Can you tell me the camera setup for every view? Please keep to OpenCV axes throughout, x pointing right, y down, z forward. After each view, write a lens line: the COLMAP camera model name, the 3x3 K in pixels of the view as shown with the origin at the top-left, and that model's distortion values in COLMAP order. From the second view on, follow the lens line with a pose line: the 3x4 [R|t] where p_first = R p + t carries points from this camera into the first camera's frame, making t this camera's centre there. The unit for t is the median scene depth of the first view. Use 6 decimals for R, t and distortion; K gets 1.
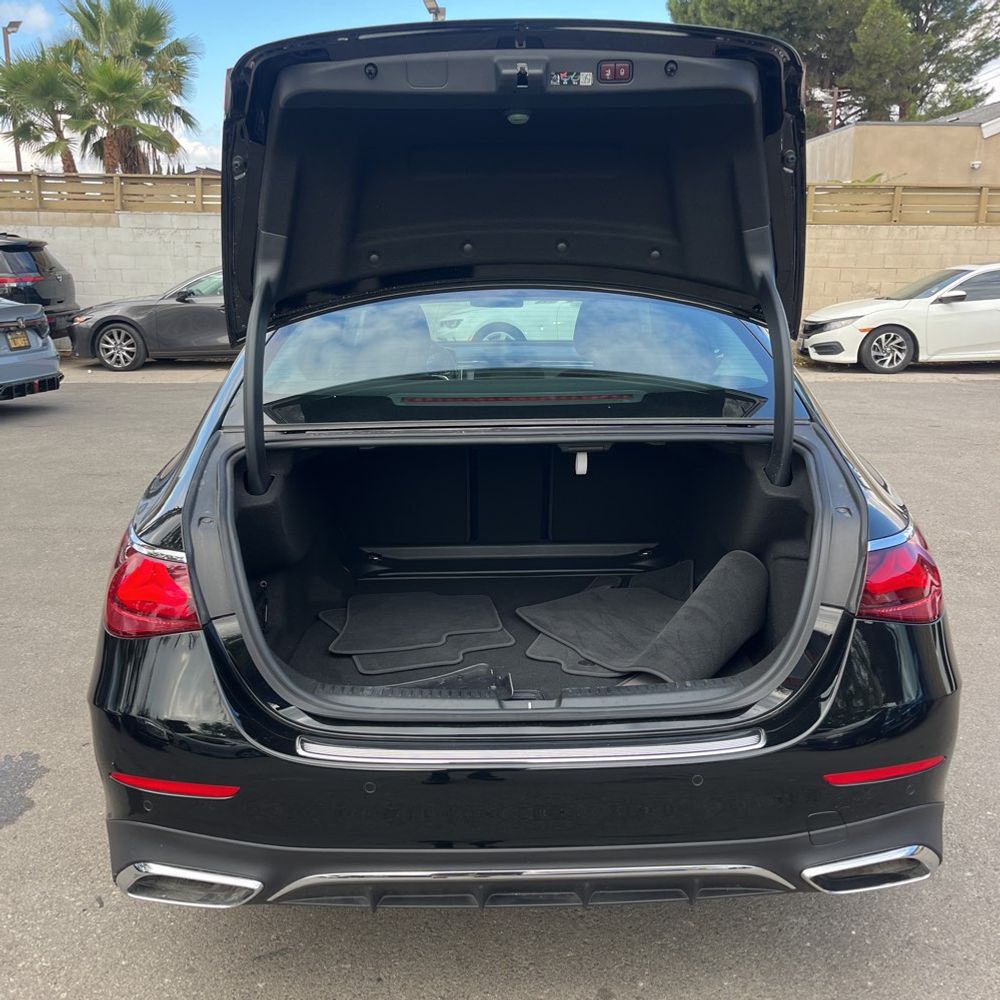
lens RADIAL K [[1017.0, 0, 506.8], [0, 1017.0, 480.1], [0, 0, 1]] dist [0.067369, -0.066240]
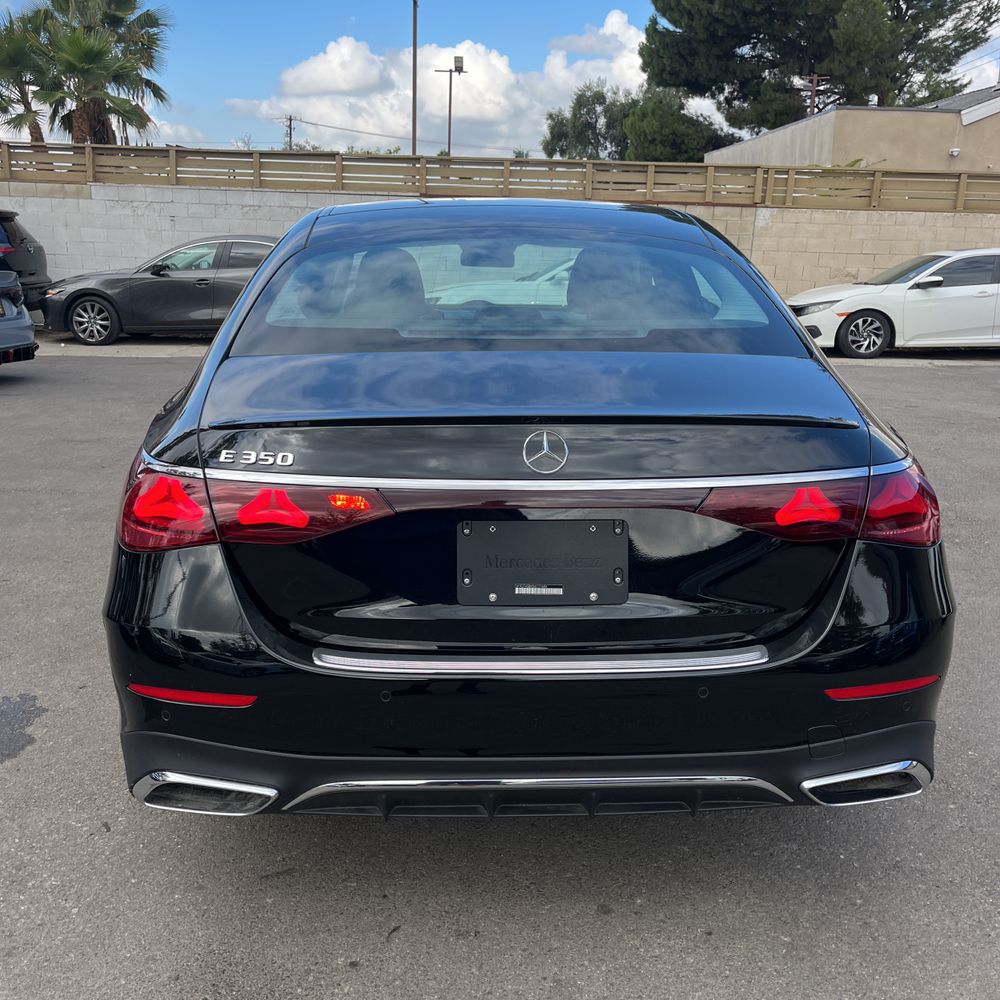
lens RADIAL K [[1019.1, 0, 500.0], [0, 1019.1, 500.0], [0, 0, 1]] dist [0.068230, -0.067251]
pose [[0.999731, 0.009438, 0.021184, -0.008080], [-0.010063, 0.999512, 0.029559, 0.013644], [-0.020894, -0.029764, 0.999339, -0.003874]]
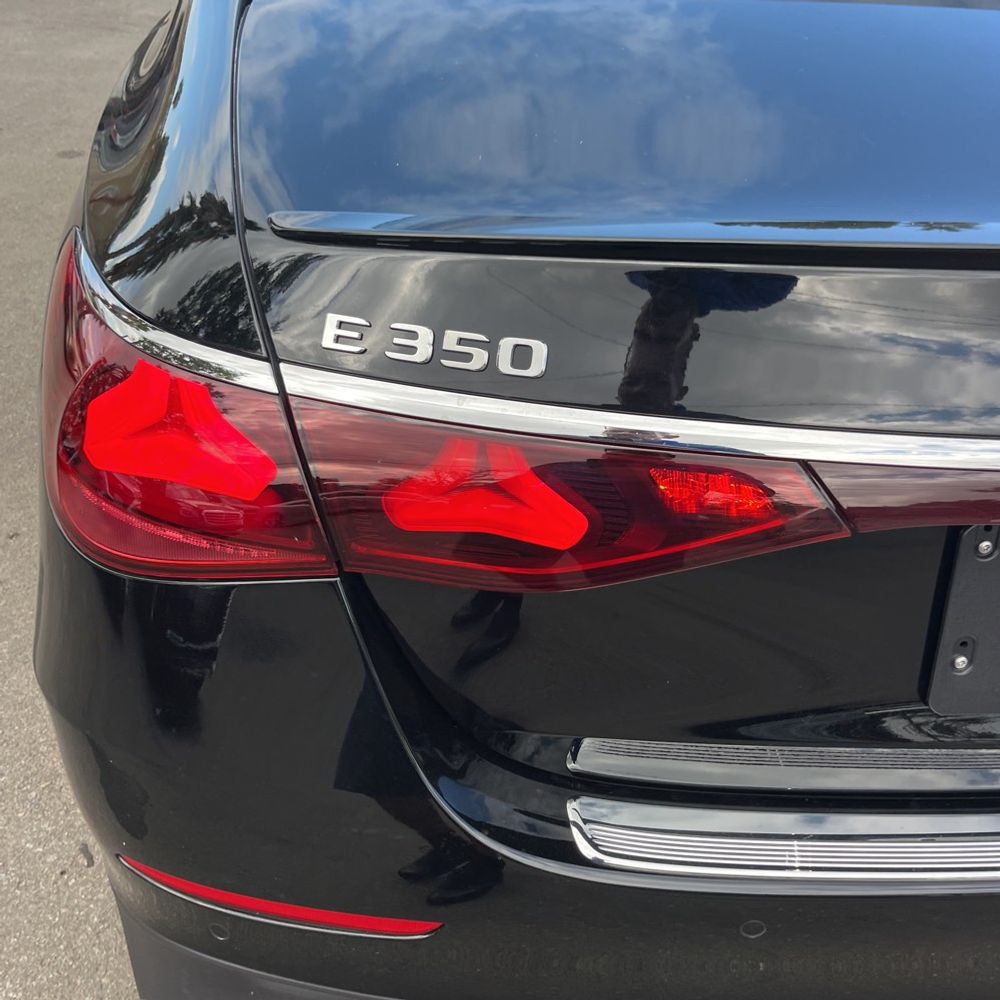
lens RADIAL K [[1021.5, 0, 500.6], [0, 1021.5, 511.8], [0, 0, 1]] dist [0.044377, -0.062585]
pose [[0.996561, 0.008251, 0.082451, -0.052193], [-0.037749, 0.930986, 0.363097, -0.002968], [-0.073765, -0.364961, 0.928096, 0.126925]]
